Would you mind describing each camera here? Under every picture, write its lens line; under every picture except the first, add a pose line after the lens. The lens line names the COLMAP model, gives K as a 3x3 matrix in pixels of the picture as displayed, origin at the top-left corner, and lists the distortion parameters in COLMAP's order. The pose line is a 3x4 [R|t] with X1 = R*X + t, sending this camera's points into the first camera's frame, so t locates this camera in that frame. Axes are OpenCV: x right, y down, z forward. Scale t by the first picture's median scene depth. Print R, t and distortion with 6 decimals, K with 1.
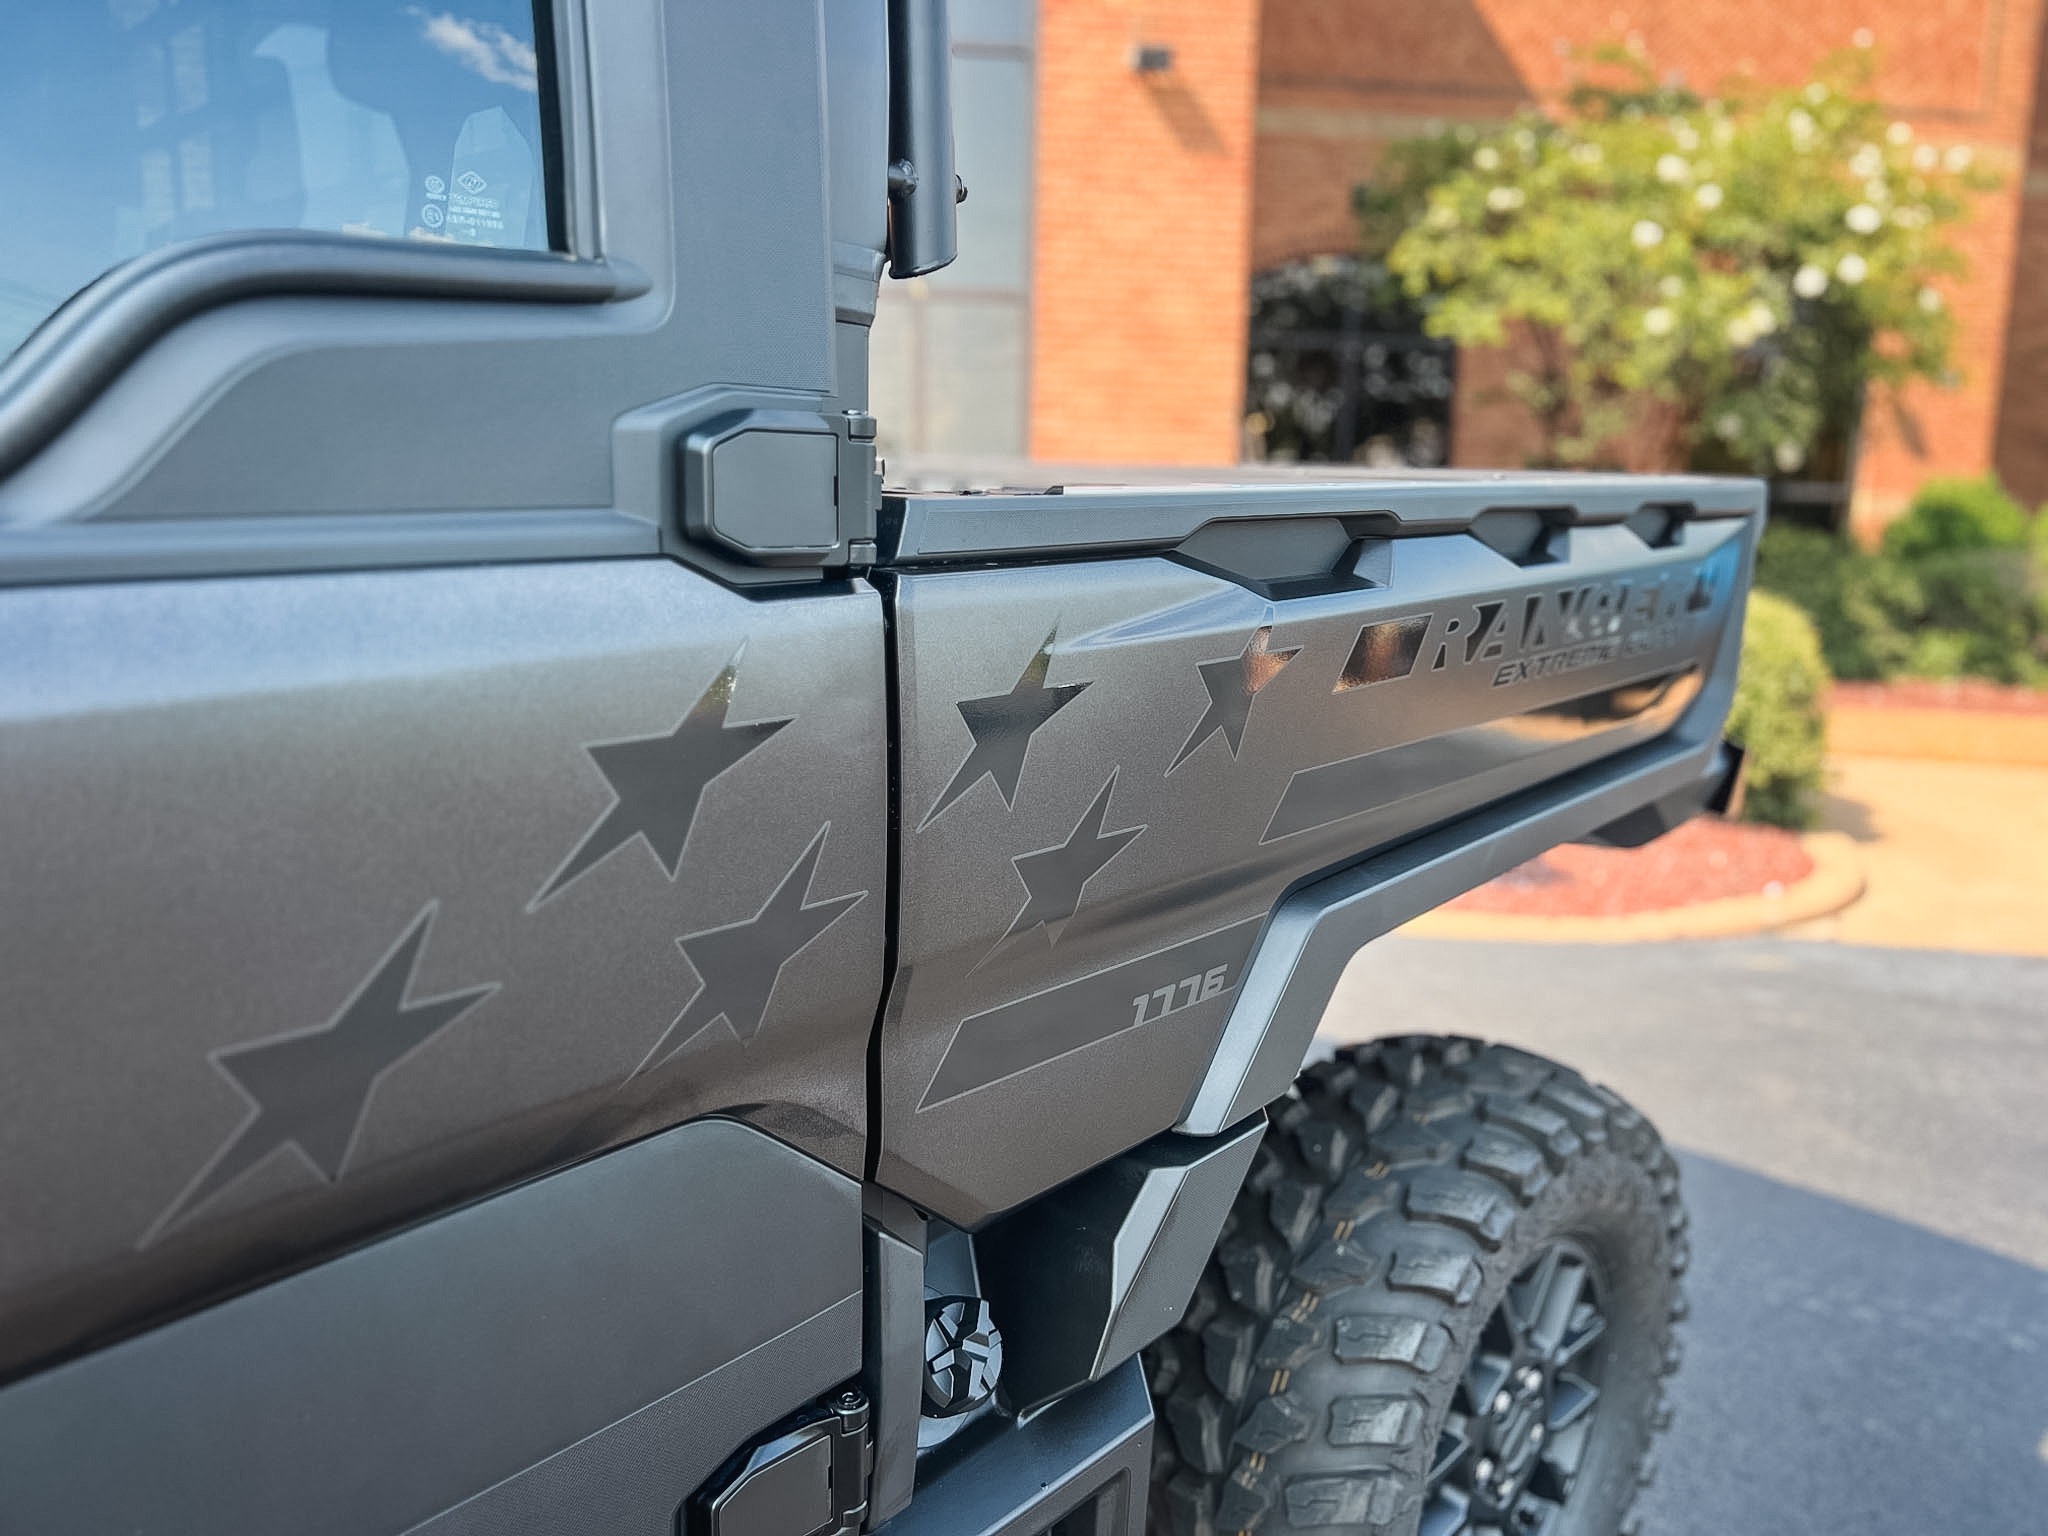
lens RADIAL K [[1542.0, 0, 1027.7], [0, 1542.0, 826.0], [0, 0, 1]] dist [-0.002123, -0.005292]
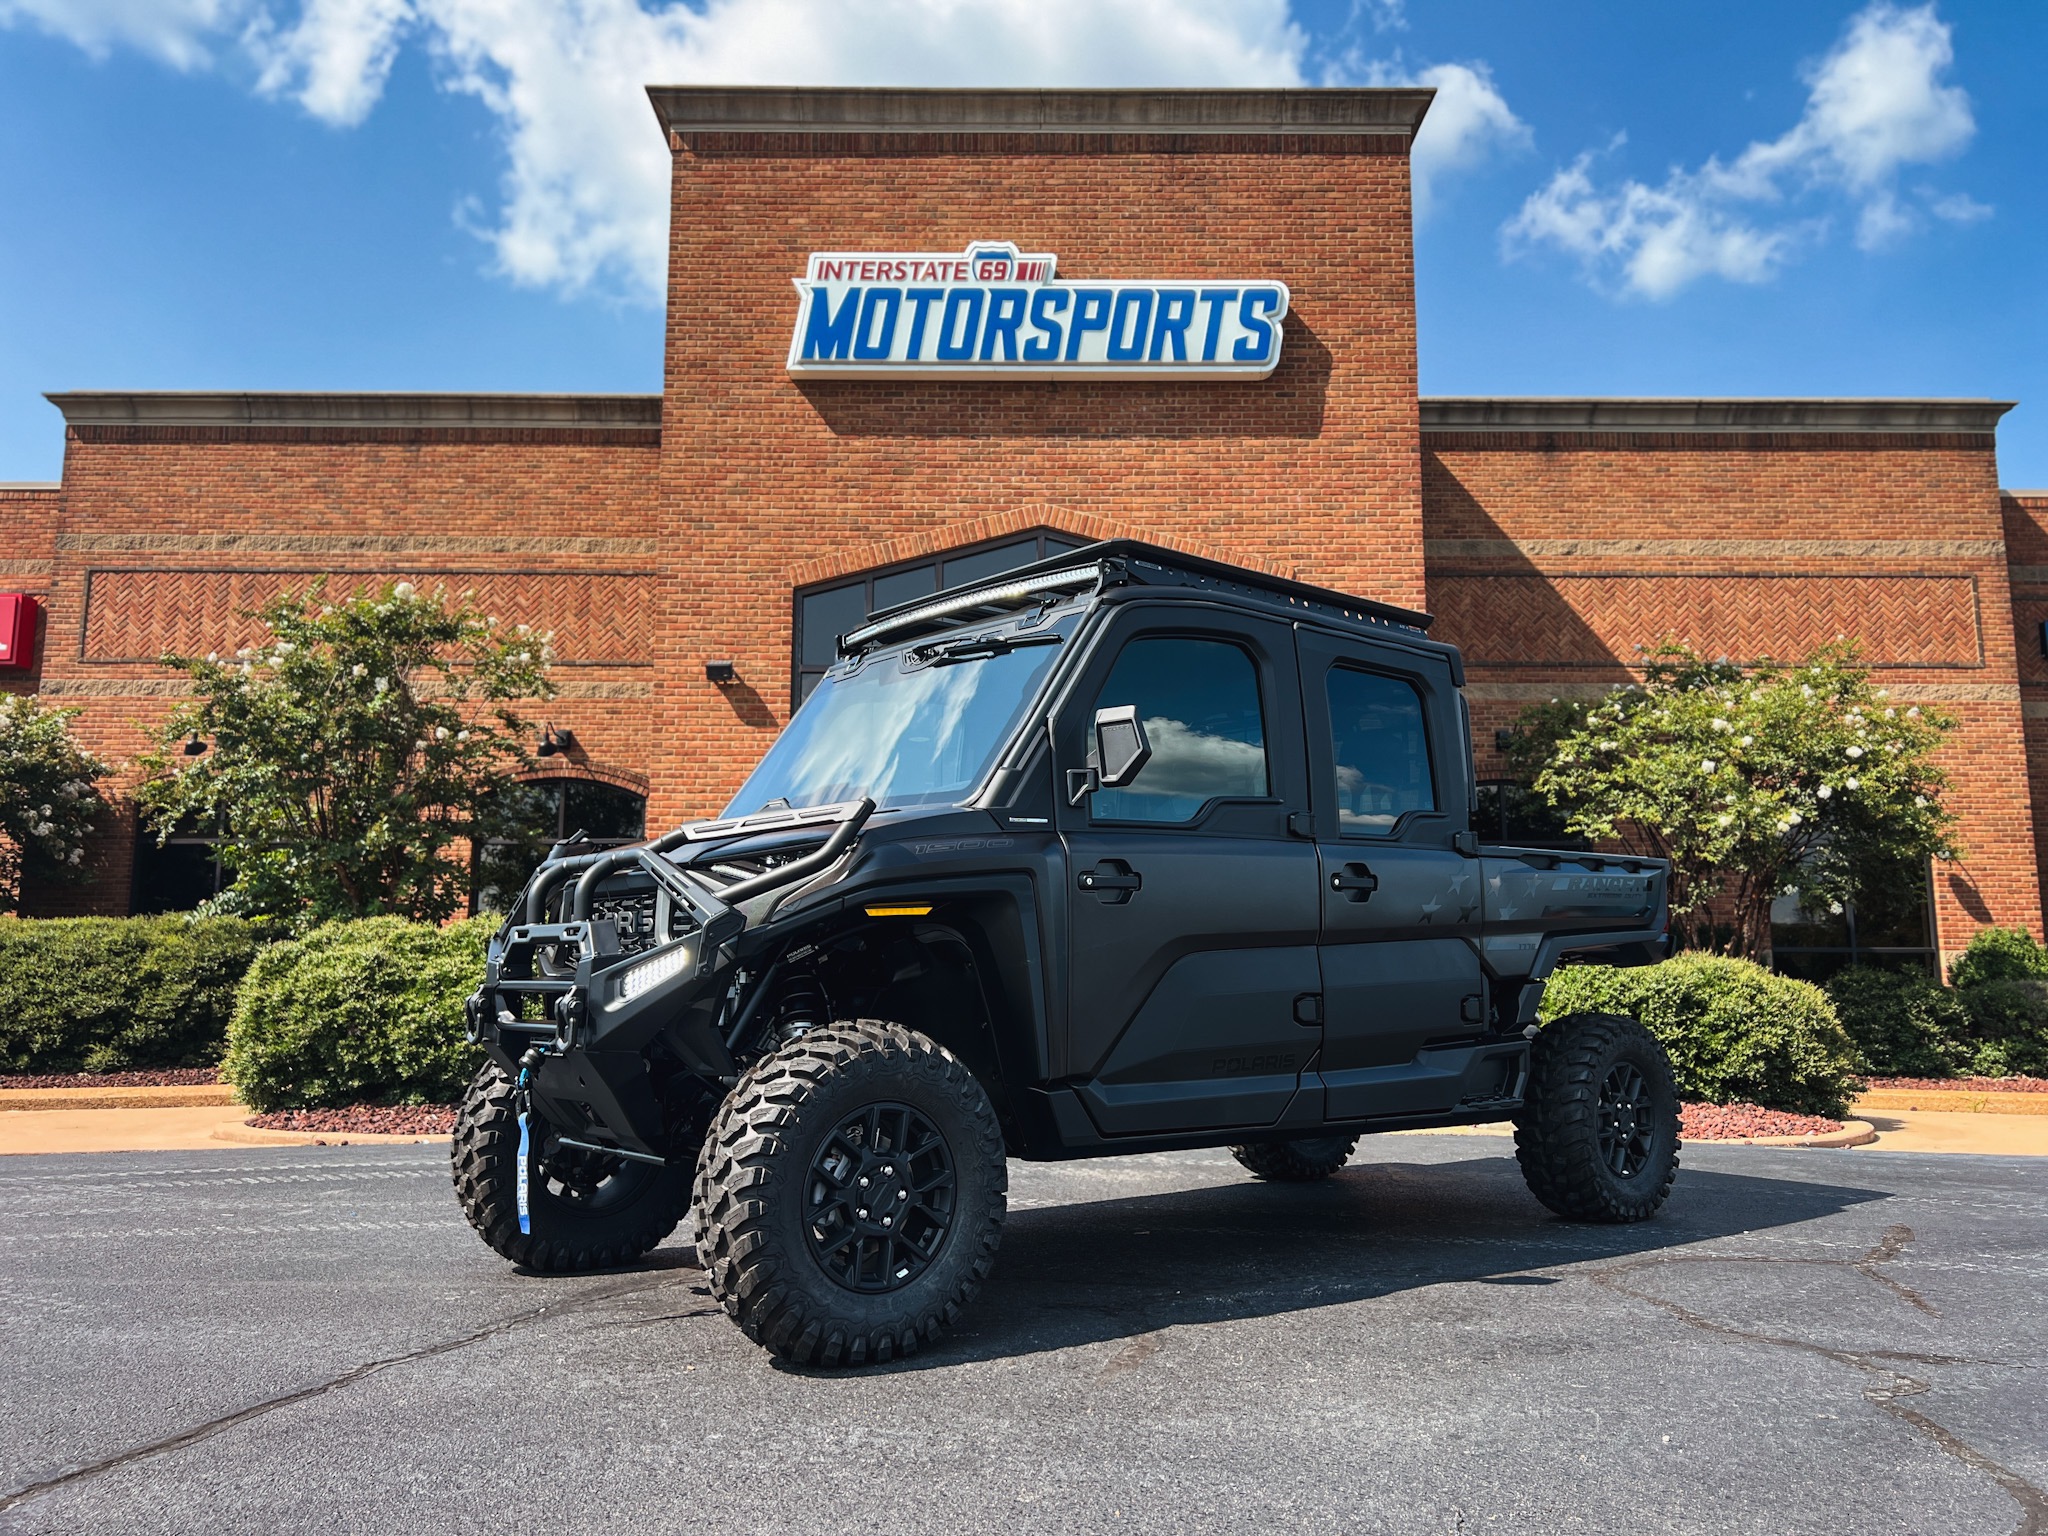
lens RADIAL K [[1569.2, 0, 1024.0], [0, 1569.2, 768.0], [0, 0, 1]] dist [-0.008326, -0.008097]
pose [[0.995673, -0.028609, -0.088416, -0.117346], [-0.004648, 0.934912, -0.354850, 0.152452], [0.092813, 0.353726, 0.930733, -0.451214]]
